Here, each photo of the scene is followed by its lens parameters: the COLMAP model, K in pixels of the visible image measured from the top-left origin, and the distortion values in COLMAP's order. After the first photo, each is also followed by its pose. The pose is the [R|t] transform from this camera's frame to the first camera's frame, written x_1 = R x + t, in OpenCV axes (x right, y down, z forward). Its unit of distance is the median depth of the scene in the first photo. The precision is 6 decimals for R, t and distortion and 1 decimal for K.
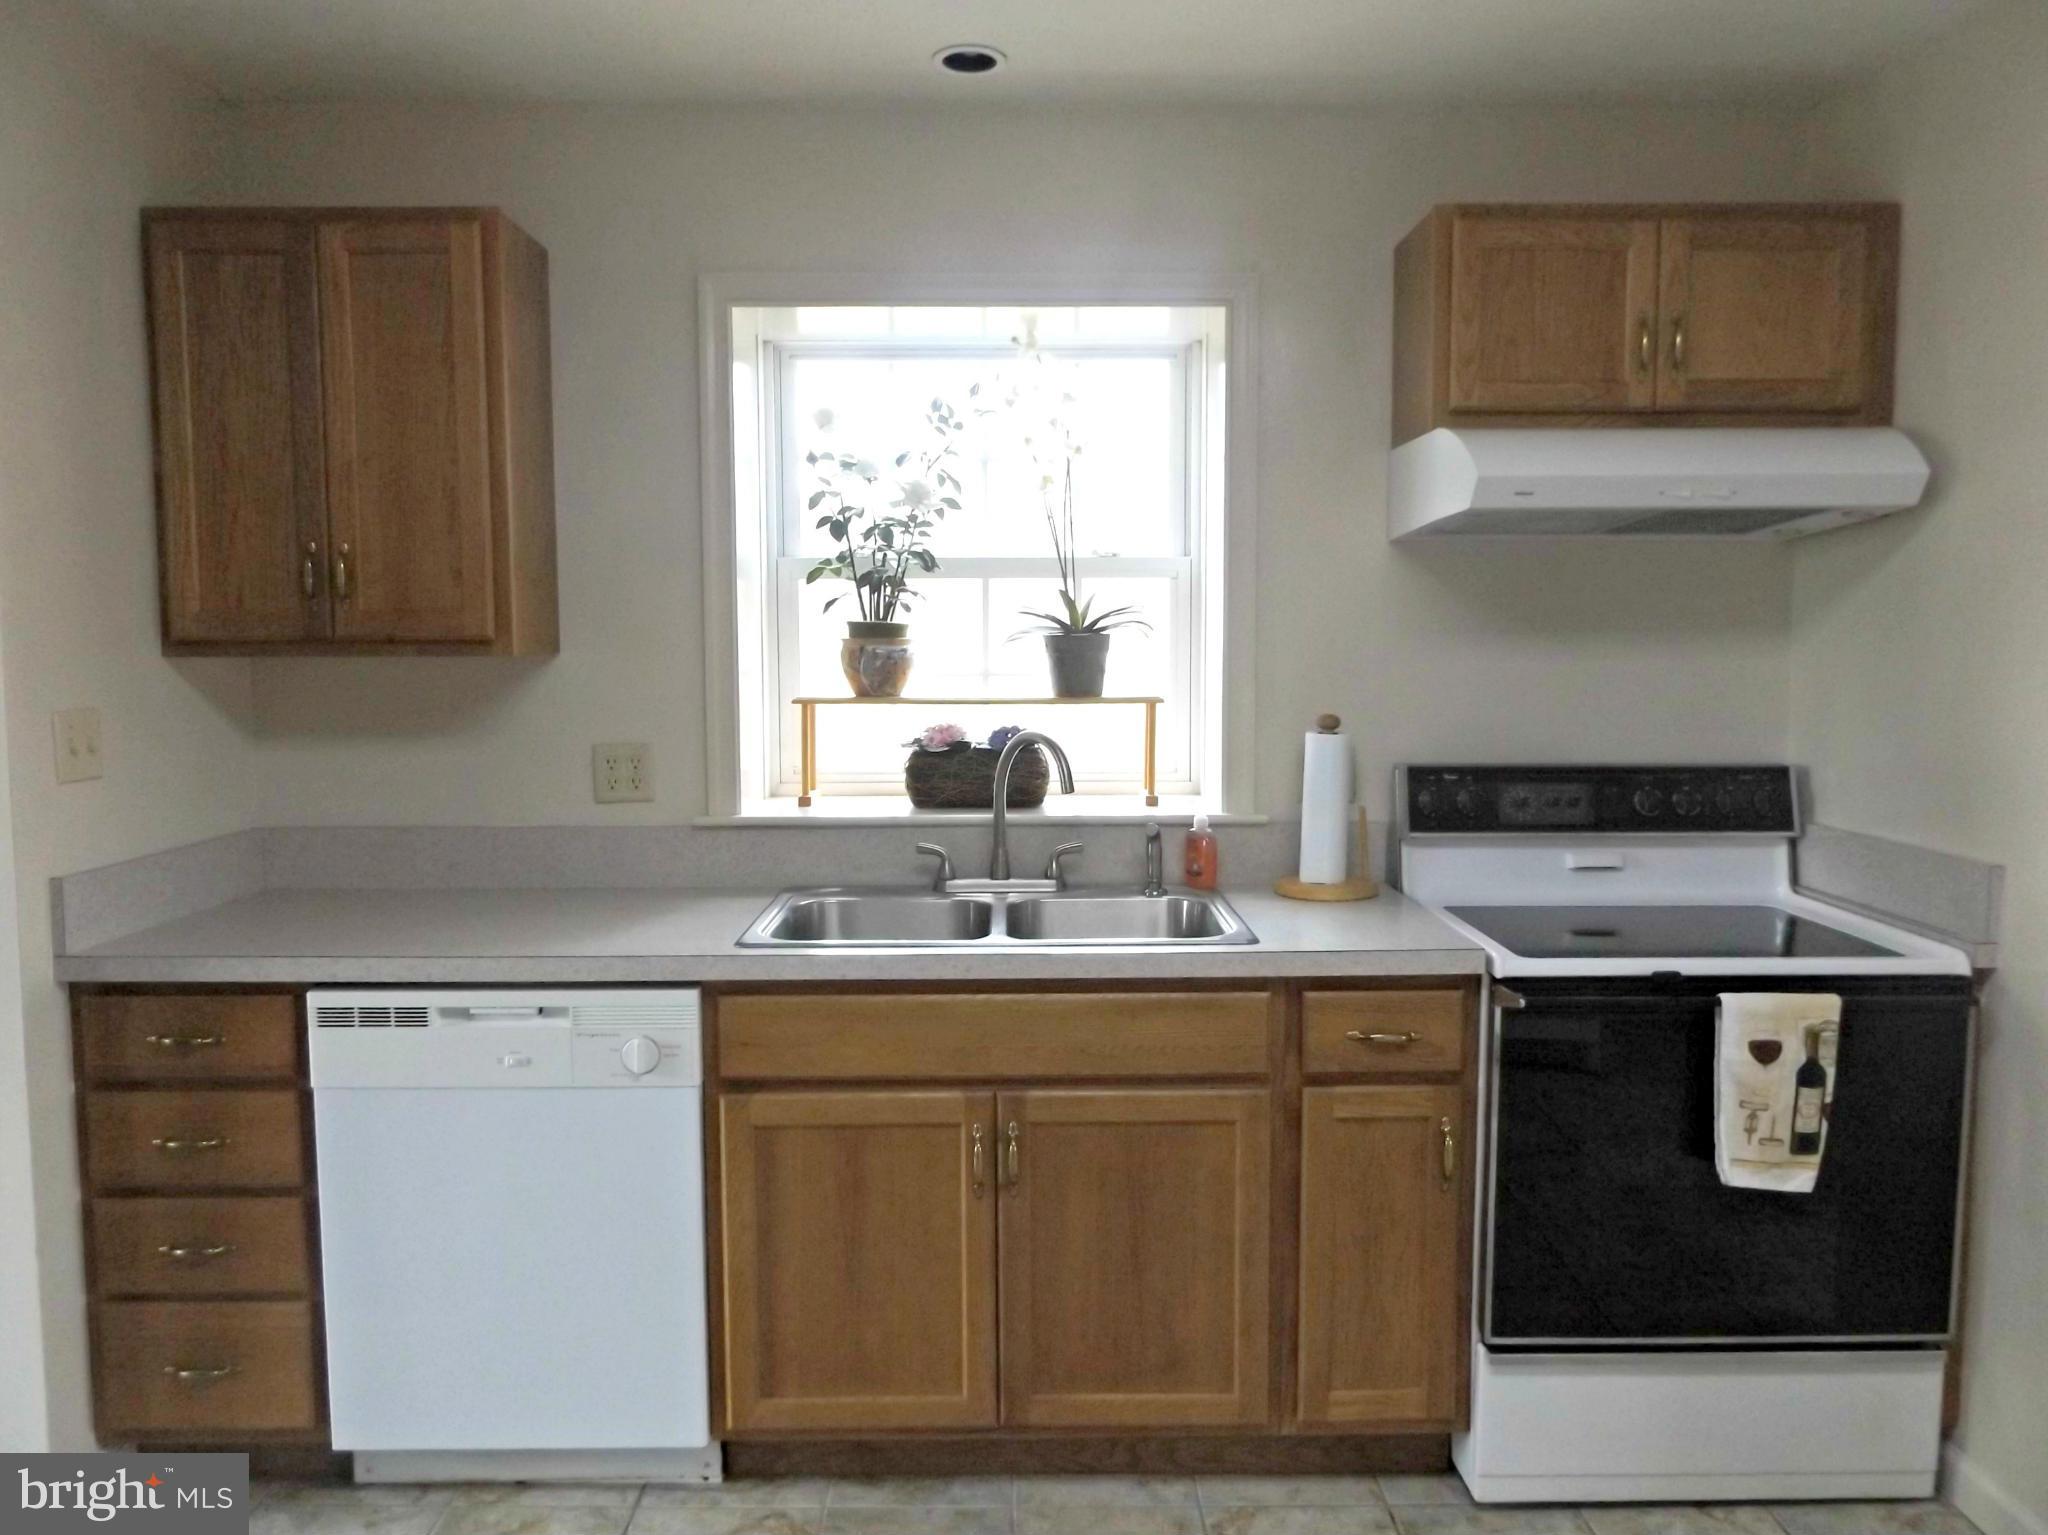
lens RADIAL K [[1512.6, 0, 1017.8], [0, 1512.6, 780.2], [0, 0, 1]] dist [-0.007964, -0.006869]
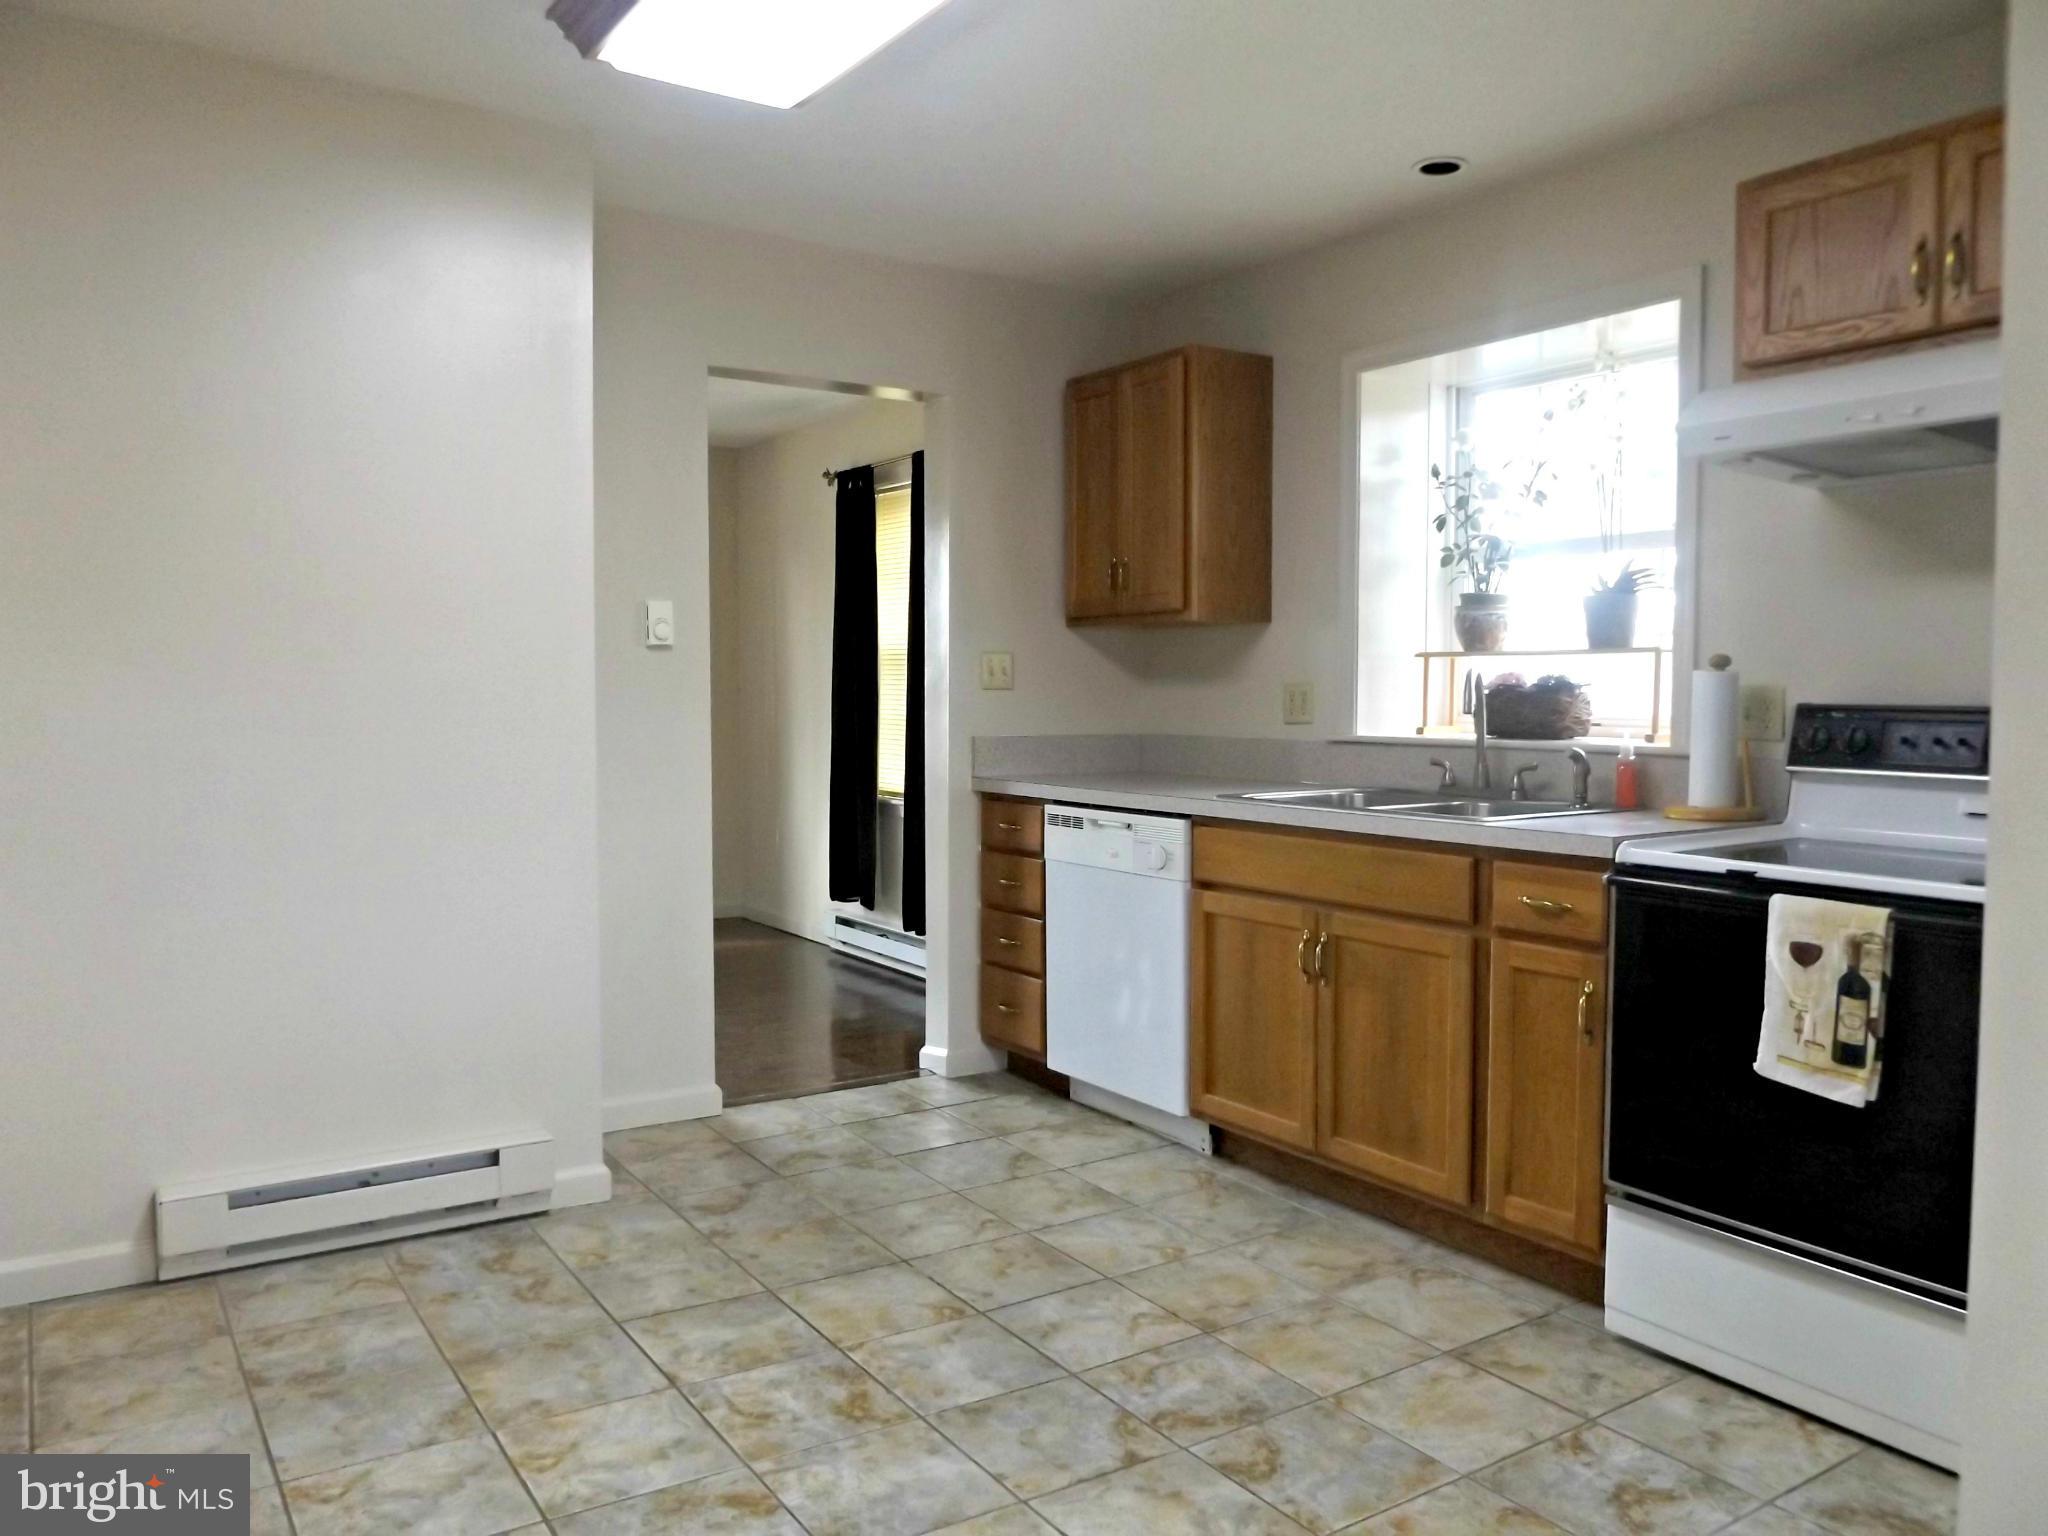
lens RADIAL K [[1512.6, 0, 1032.8], [0, 1512.6, 772.6], [0, 0, 1]] dist [-0.007964, -0.006869]
pose [[0.547004, 0.051422, -0.835549, 1.000089], [-0.079398, 0.996799, 0.009366, 0.083947], [0.833356, 0.061218, 0.549336, -0.011268]]
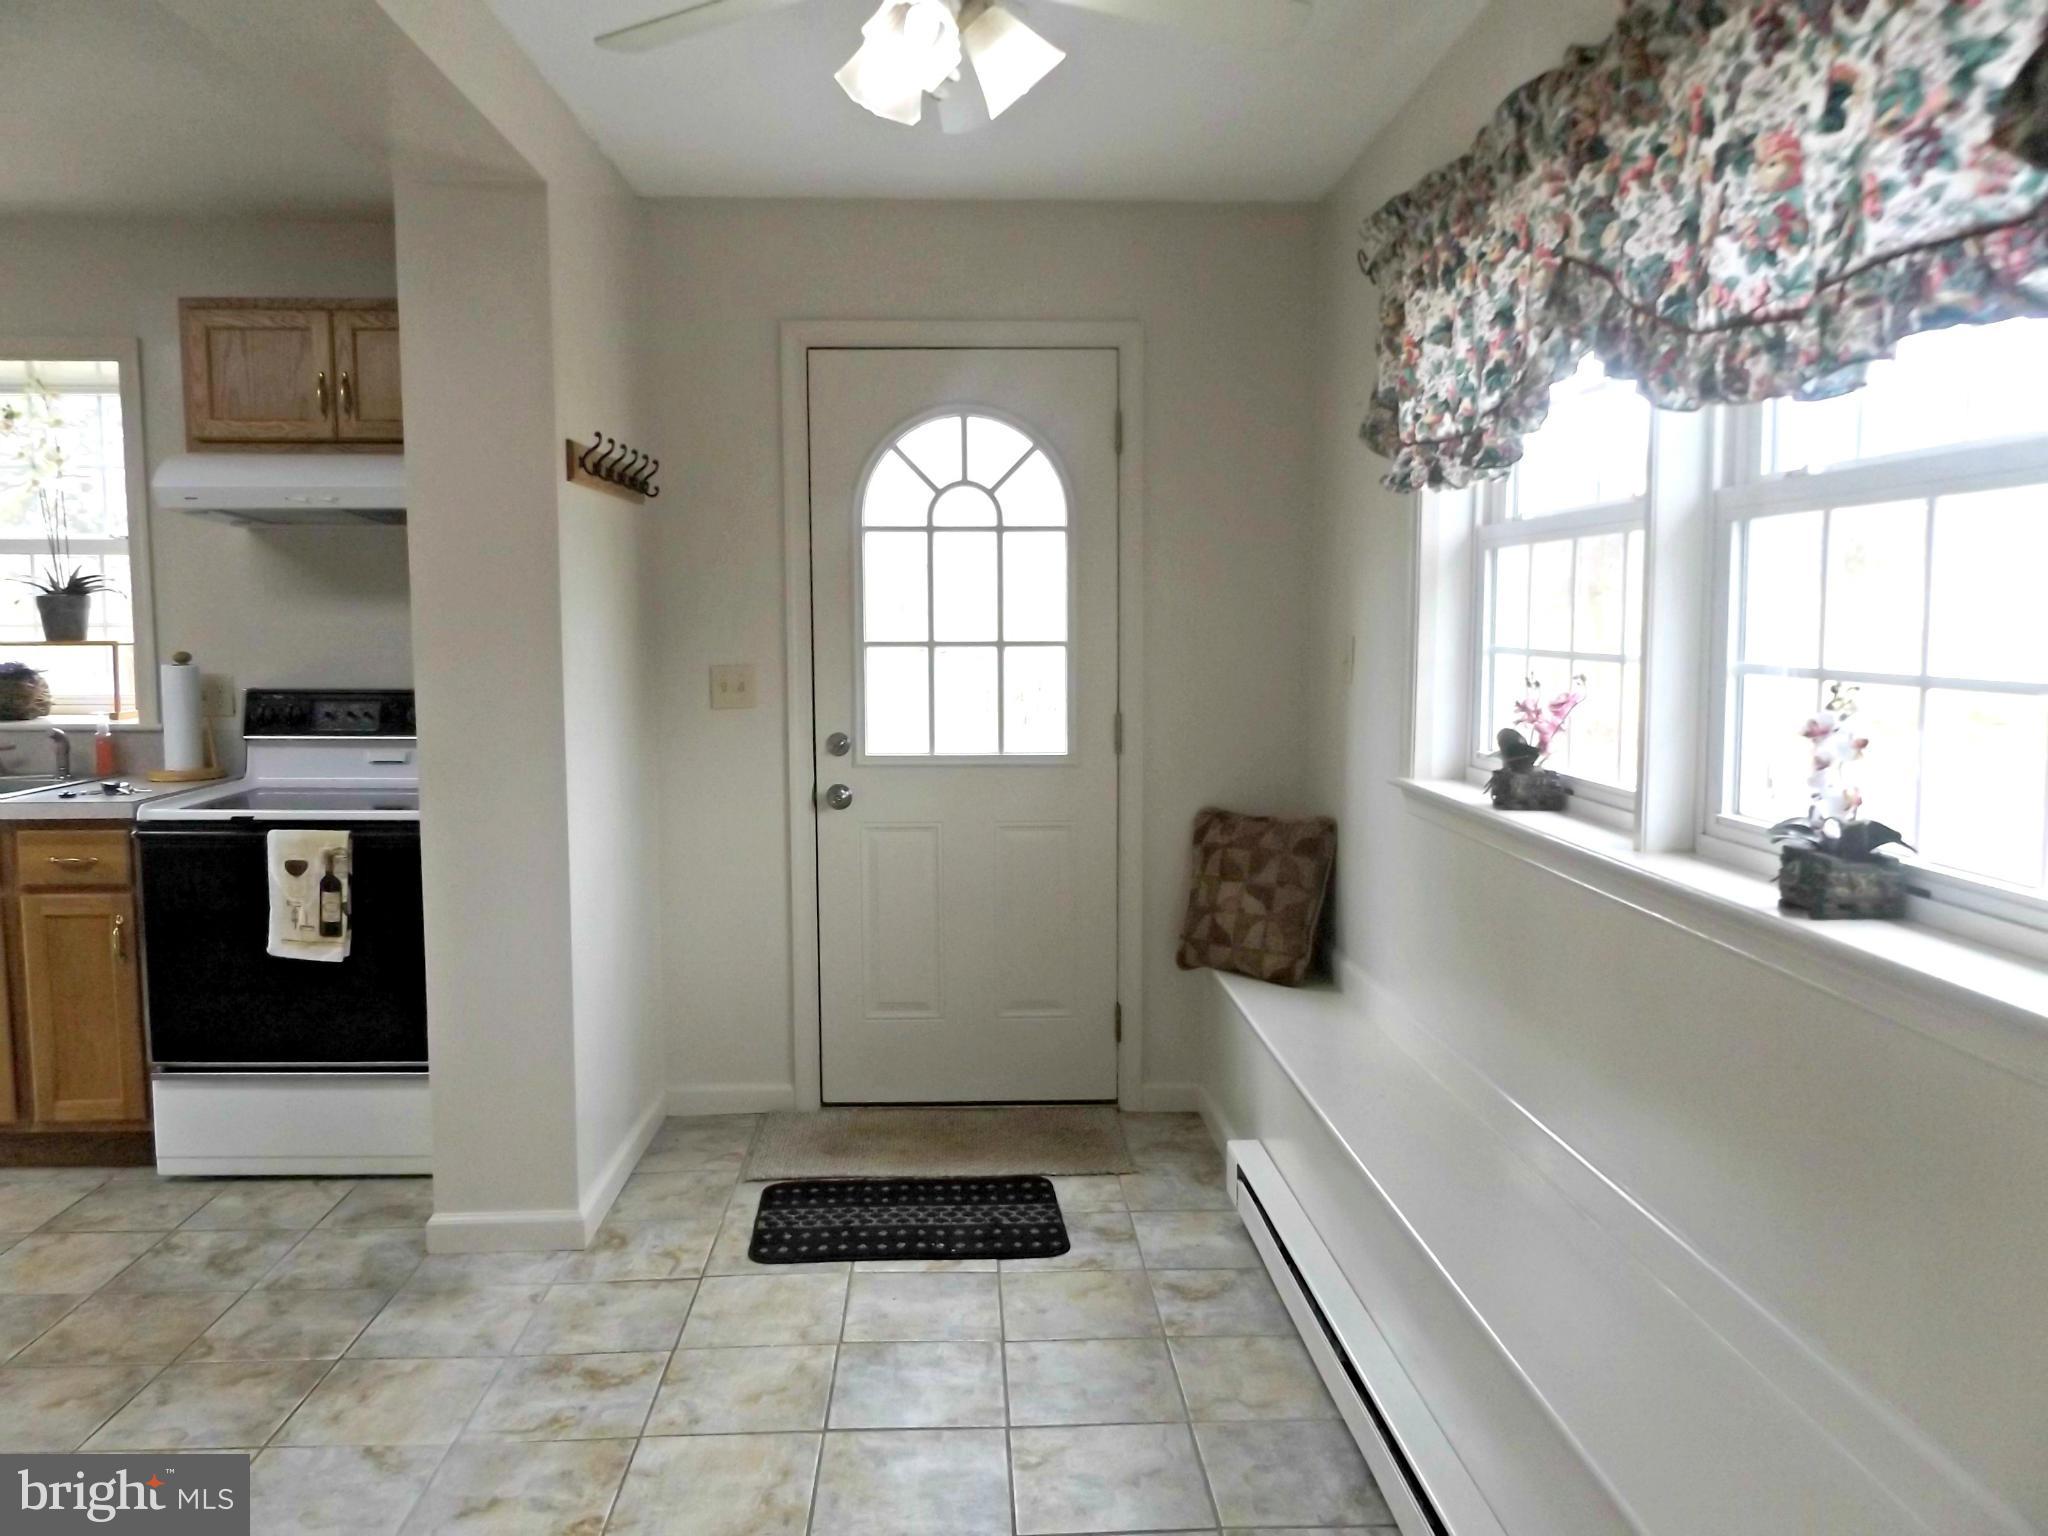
lens RADIAL K [[1512.6, 0, 1033.8], [0, 1512.6, 775.5], [0, 0, 1]] dist [-0.007964, -0.006869]
pose [[0.999184, 0.003232, 0.040256, 1.111032], [-0.003715, 0.999922, 0.011916, 0.062114], [-0.040214, -0.012056, 0.999118, -0.519599]]
